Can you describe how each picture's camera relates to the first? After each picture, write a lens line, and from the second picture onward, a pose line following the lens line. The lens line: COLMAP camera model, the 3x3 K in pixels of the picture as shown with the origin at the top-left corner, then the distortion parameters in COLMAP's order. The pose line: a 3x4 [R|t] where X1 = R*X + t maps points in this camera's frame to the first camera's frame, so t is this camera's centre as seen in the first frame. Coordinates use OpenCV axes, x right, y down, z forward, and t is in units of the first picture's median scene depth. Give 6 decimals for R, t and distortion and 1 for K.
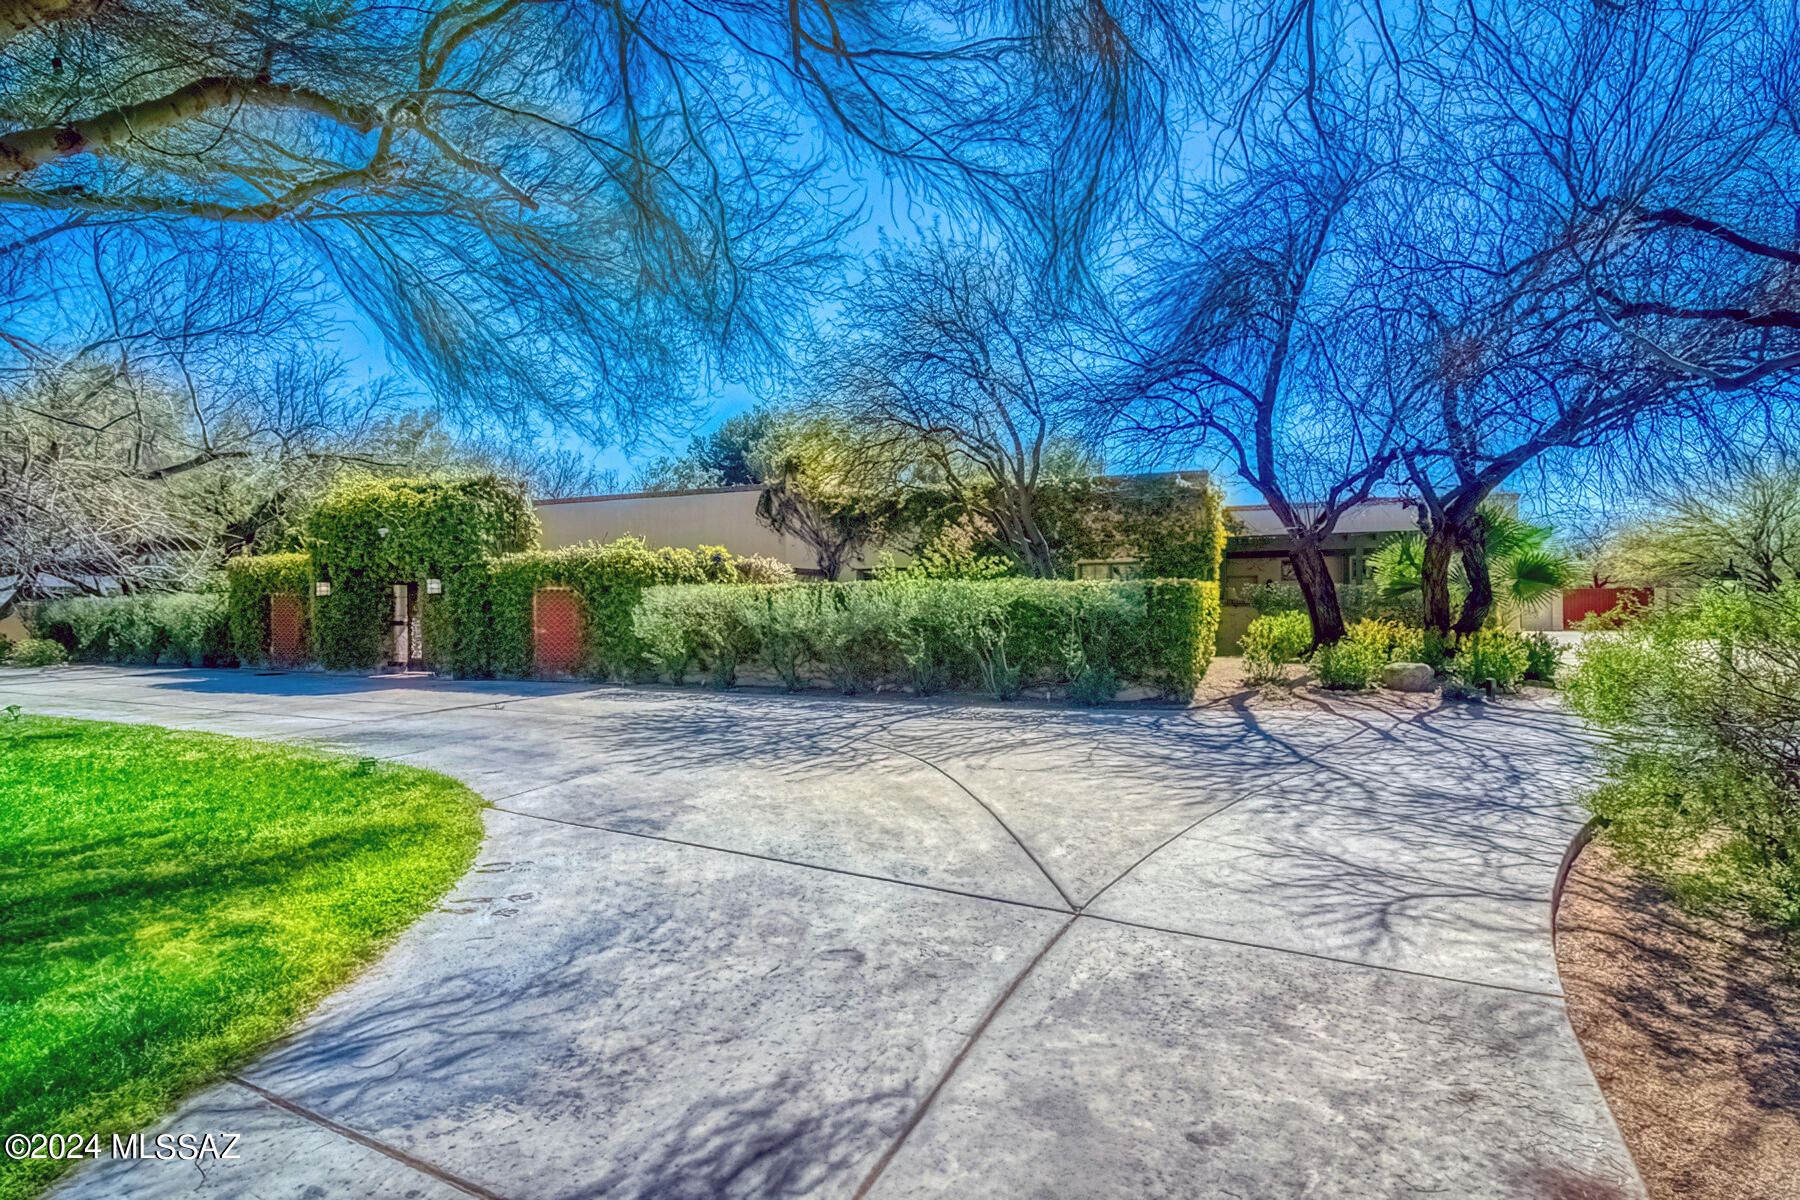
lens RADIAL K [[872.3, 0, 895.6], [0, 872.3, 602.2], [0, 0, 1]] dist [-0.014575, -0.002287]
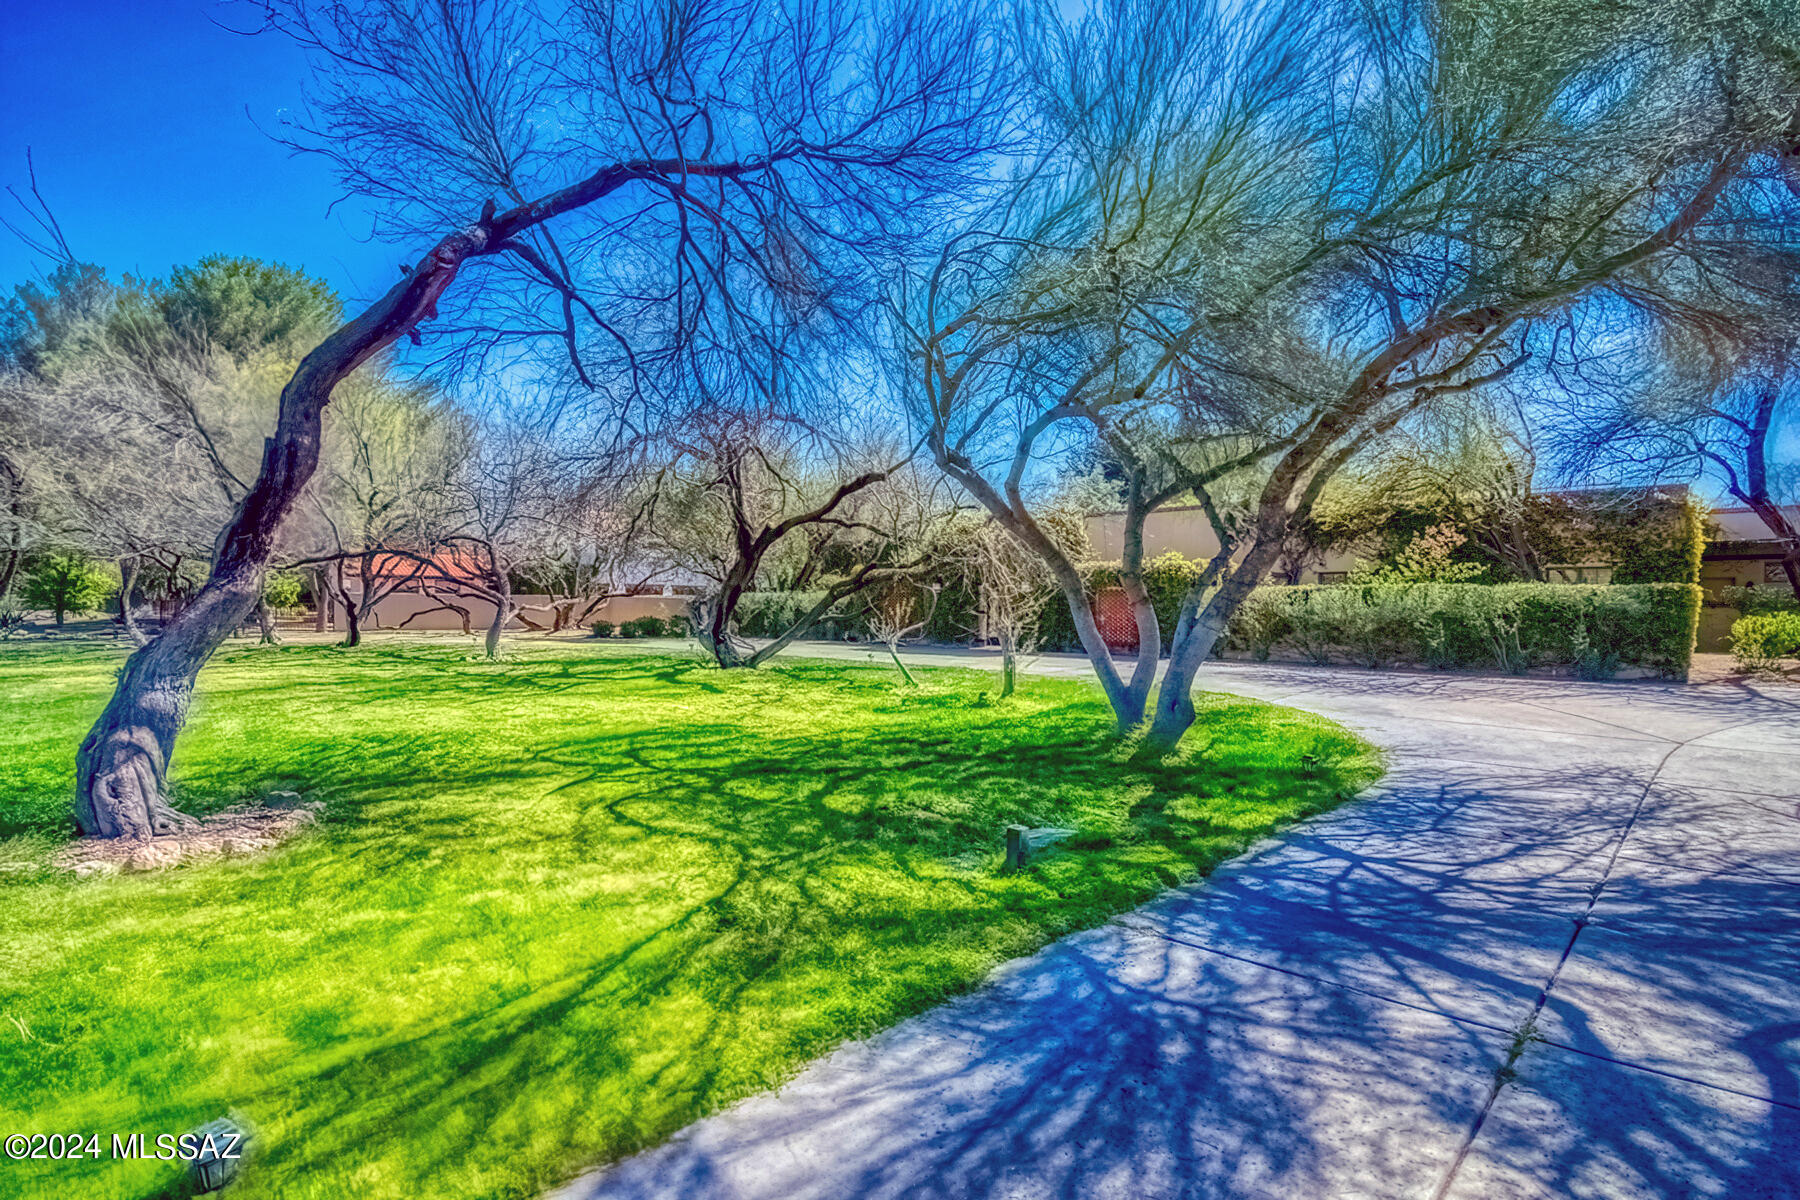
lens RADIAL K [[872.3, 0, 901.5], [0, 872.3, 597.4], [0, 0, 1]] dist [-0.014575, -0.002287]
pose [[0.936339, 0.007439, -0.351019, -0.196072], [-0.008308, 0.999965, -0.000970, 0.002609], [0.351000, 0.003824, 0.936368, -0.382093]]
